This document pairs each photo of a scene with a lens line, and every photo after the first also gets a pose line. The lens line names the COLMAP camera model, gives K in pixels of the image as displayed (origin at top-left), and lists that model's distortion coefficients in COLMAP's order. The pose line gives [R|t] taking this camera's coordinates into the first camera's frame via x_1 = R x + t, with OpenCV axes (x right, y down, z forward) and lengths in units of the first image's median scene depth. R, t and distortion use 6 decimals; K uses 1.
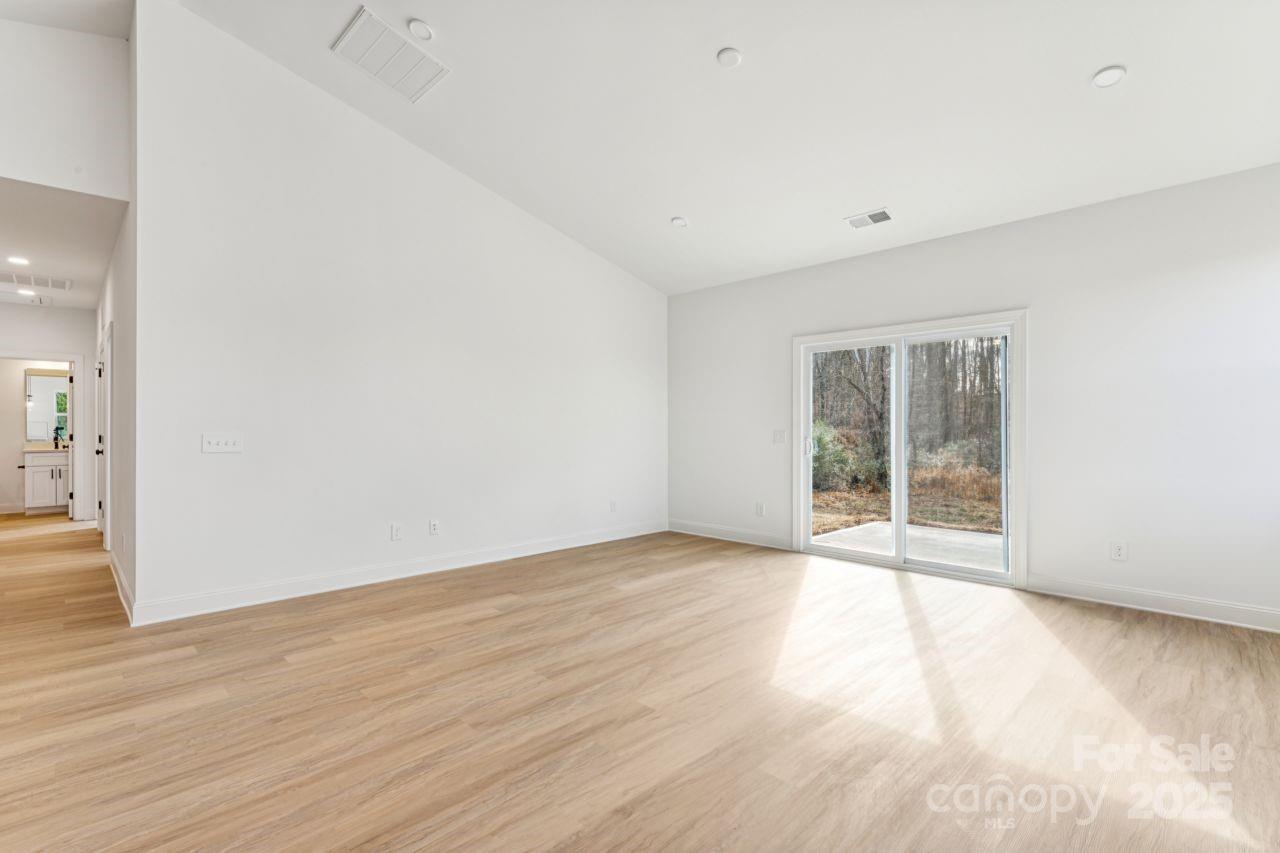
lens RADIAL K [[587.7, 0, 635.7], [0, 587.7, 427.7], [0, 0, 1]] dist [-0.001855, -0.000176]
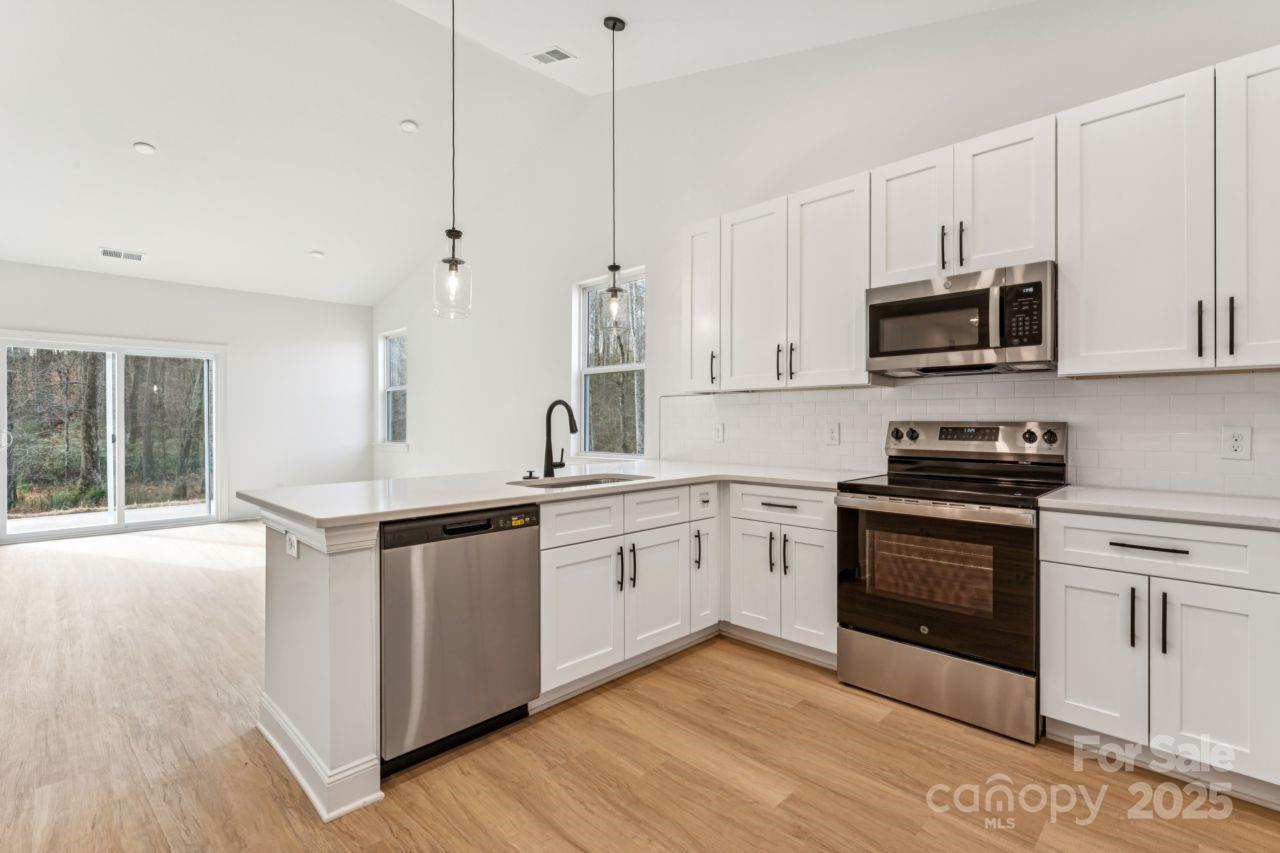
lens RADIAL K [[584.0, 0, 640.8], [0, 584.0, 419.3], [0, 0, 1]] dist [-0.001027, 0.000291]
pose [[-0.001054, -0.005994, 0.999981, -1.216476], [0.002289, 0.999979, 0.005996, -0.010769], [-0.999997, 0.002295, -0.001040, -0.153277]]
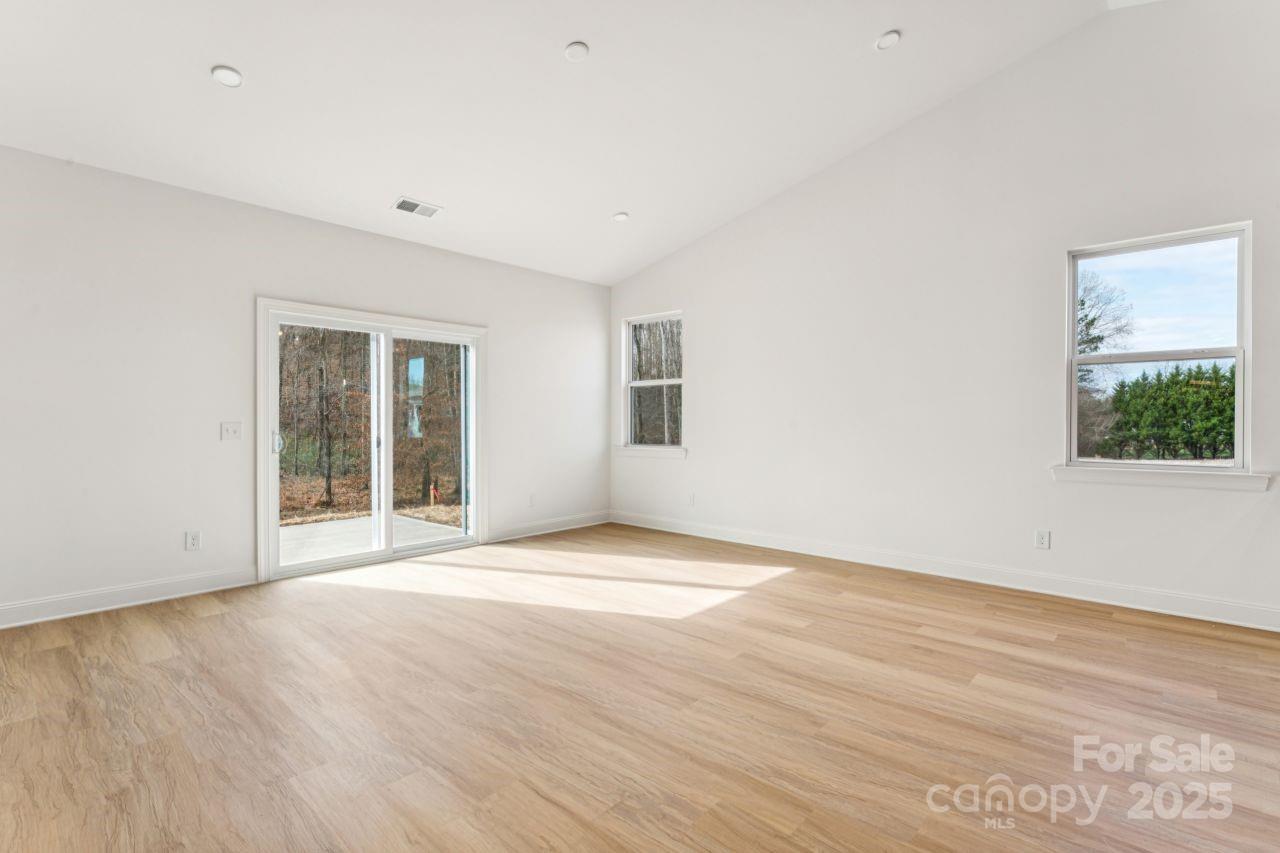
lens RADIAL K [[593.4, 0, 638.0], [0, 593.4, 418.4], [0, 0, 1]] dist [-0.020901, 0.008896]
pose [[-0.047140, 0.000631, 0.998888, -0.882800], [0.001721, 0.999998, -0.000551, 0.001876], [-0.998887, 0.001693, -0.047141, 0.964033]]
